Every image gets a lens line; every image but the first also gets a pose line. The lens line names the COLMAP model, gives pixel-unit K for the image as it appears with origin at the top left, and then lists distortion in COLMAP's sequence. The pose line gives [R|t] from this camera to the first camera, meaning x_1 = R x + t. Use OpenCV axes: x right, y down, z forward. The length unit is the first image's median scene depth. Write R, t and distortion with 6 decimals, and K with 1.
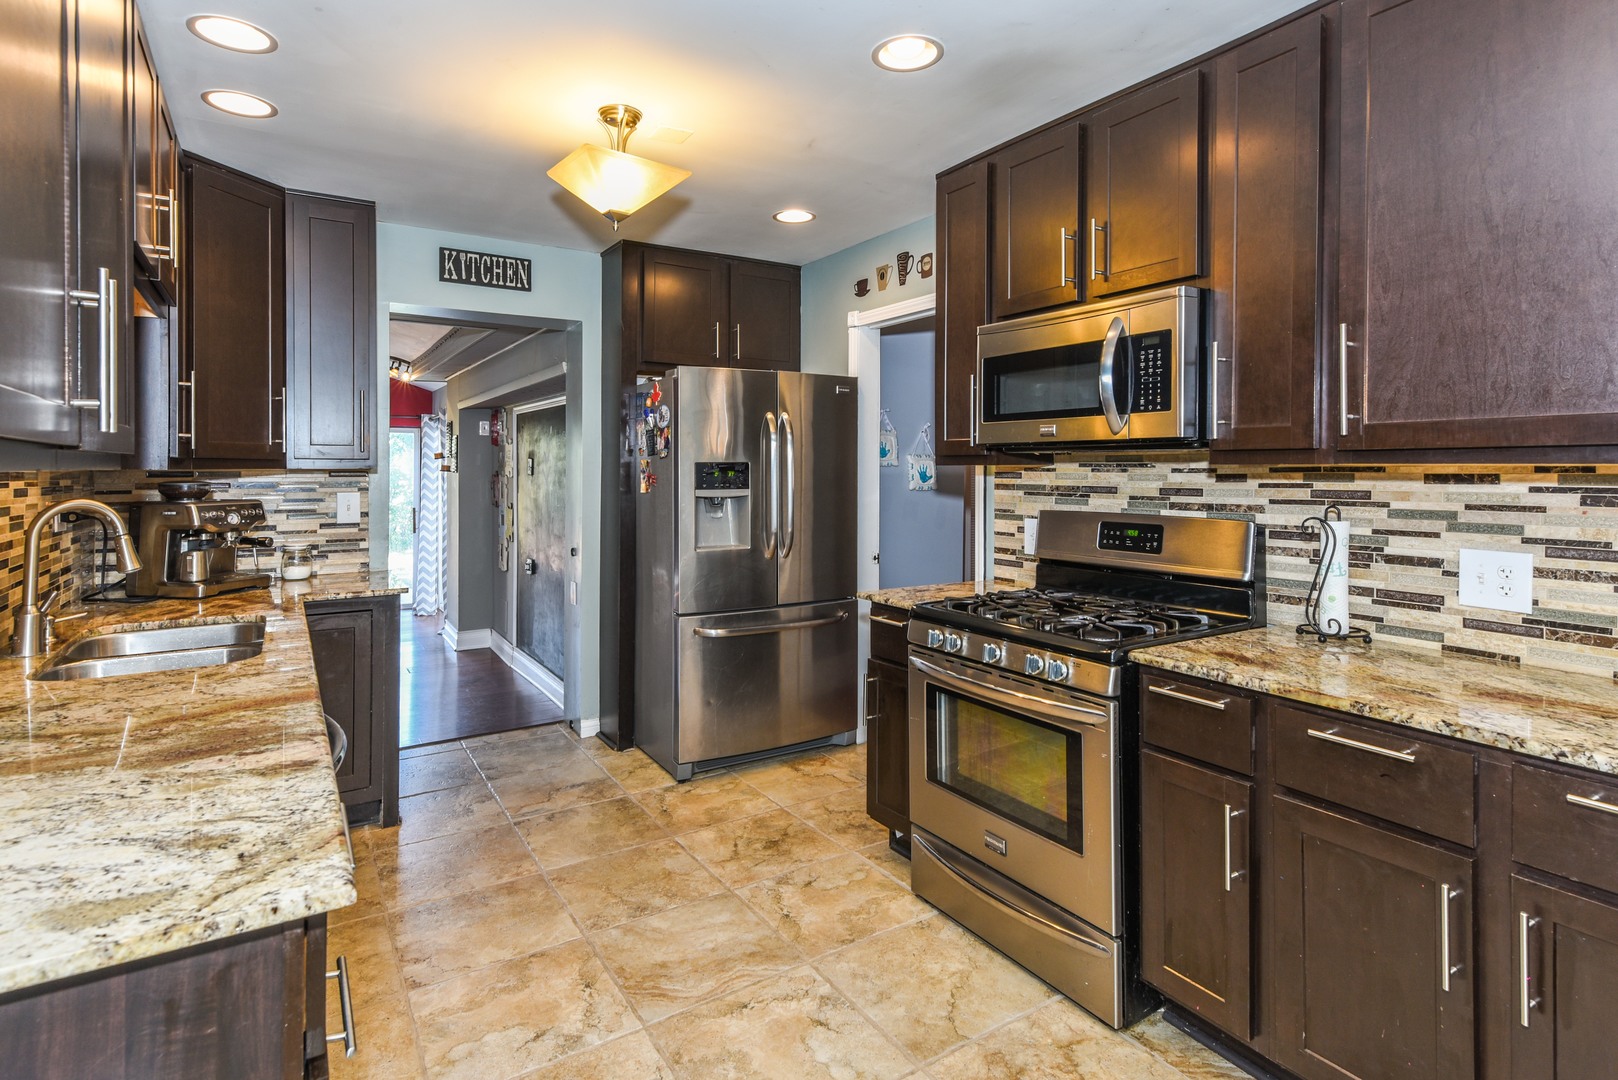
lens RADIAL K [[726.9, 0, 808.5], [0, 726.9, 478.3], [0, 0, 1]] dist [-0.000976, -0.000592]
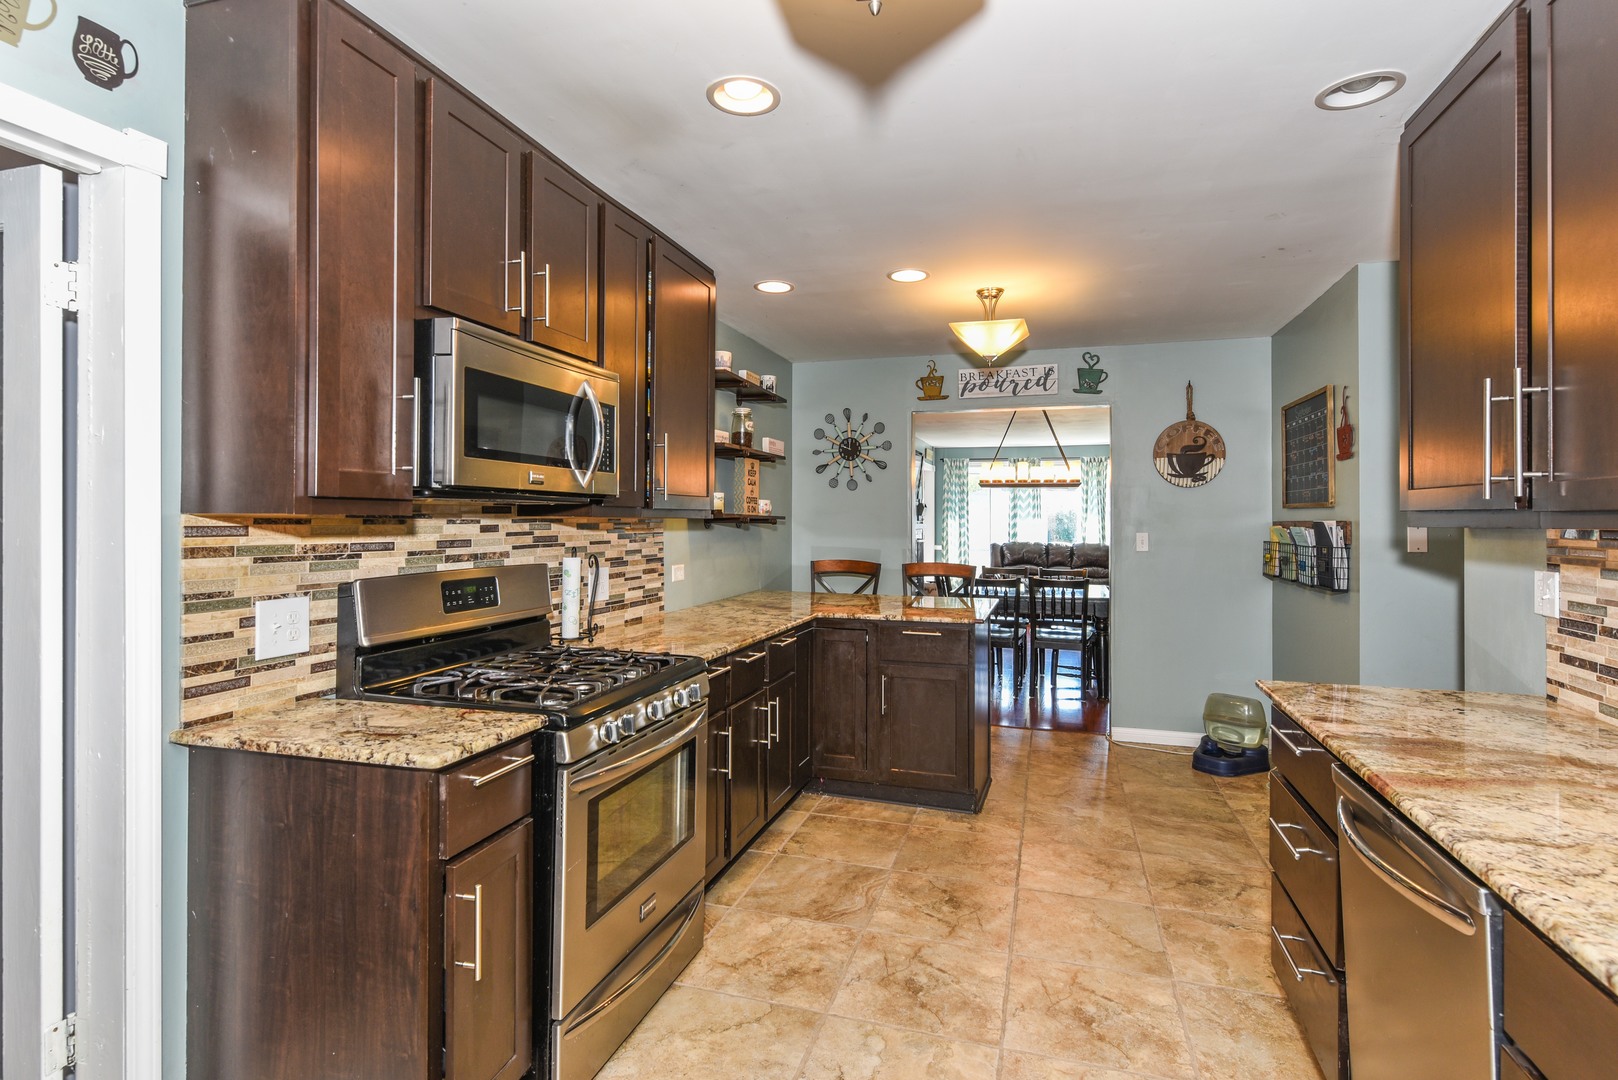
lens RADIAL K [[715.5, 0, 809.6], [0, 715.5, 523.3], [0, 0, 1]] dist [0.000267, -0.000069]
pose [[-0.580800, -0.014711, 0.813913, -0.558087], [-0.002761, 0.999867, 0.016102, -0.026201], [-0.814041, 0.007104, -0.580763, 1.195935]]
